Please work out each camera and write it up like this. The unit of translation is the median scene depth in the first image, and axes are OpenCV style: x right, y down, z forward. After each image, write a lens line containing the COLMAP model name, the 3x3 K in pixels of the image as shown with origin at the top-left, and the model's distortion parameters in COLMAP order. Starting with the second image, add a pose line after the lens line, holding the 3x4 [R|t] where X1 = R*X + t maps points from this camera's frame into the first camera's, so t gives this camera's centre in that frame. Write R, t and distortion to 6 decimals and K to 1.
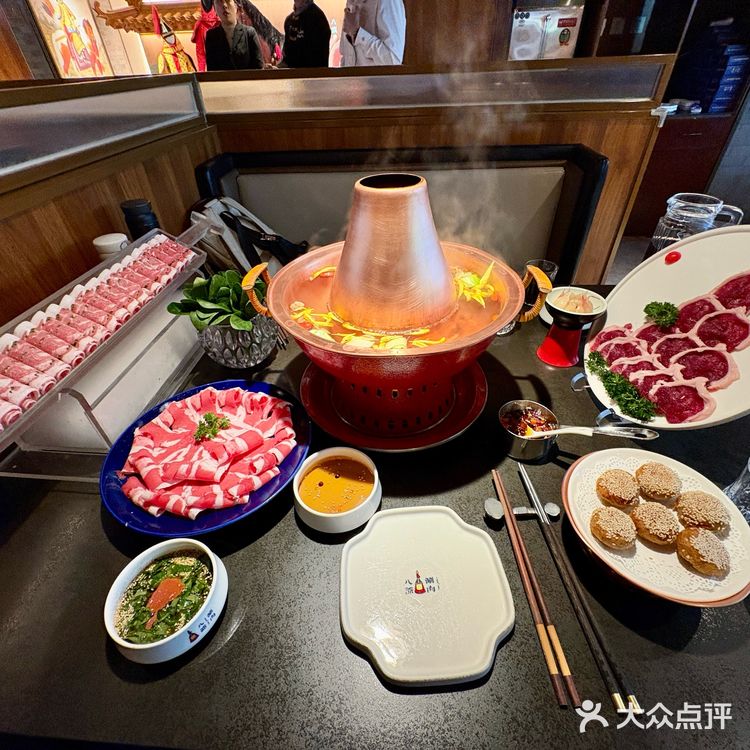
lens RADIAL K [[399.5, 0, 375.0], [0, 399.5, 365.7], [0, 0, 1]] dist [0.004926, 0.000378]
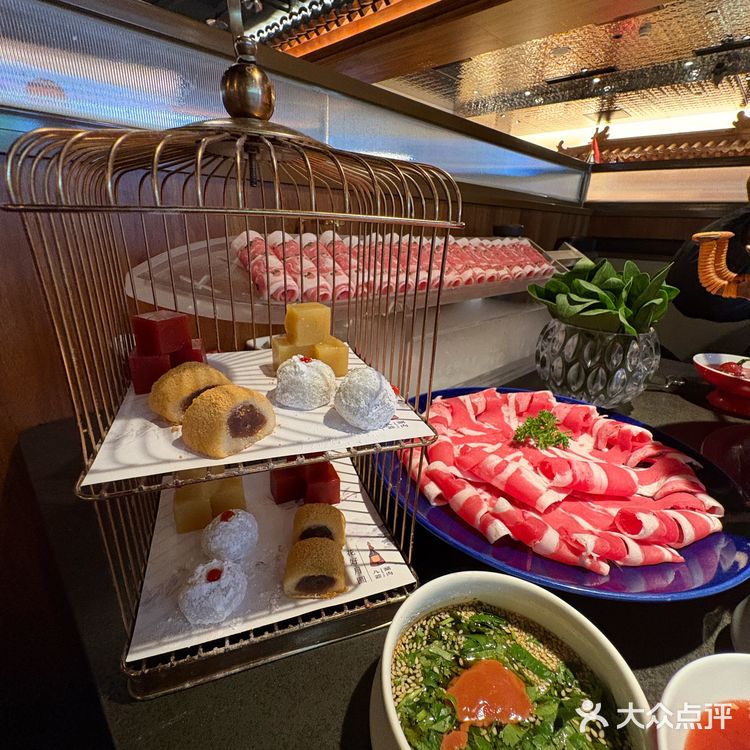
lens RADIAL K [[399.5, 0, 375.0], [0, 399.5, 365.7], [0, 0, 1]] dist [0.004926, 0.000378]
pose [[0.745918, 0.288424, -0.600348, -0.267307], [-0.458381, 0.876253, -0.148551, 0.275659], [0.483211, 0.385995, 0.785821, 0.358312]]
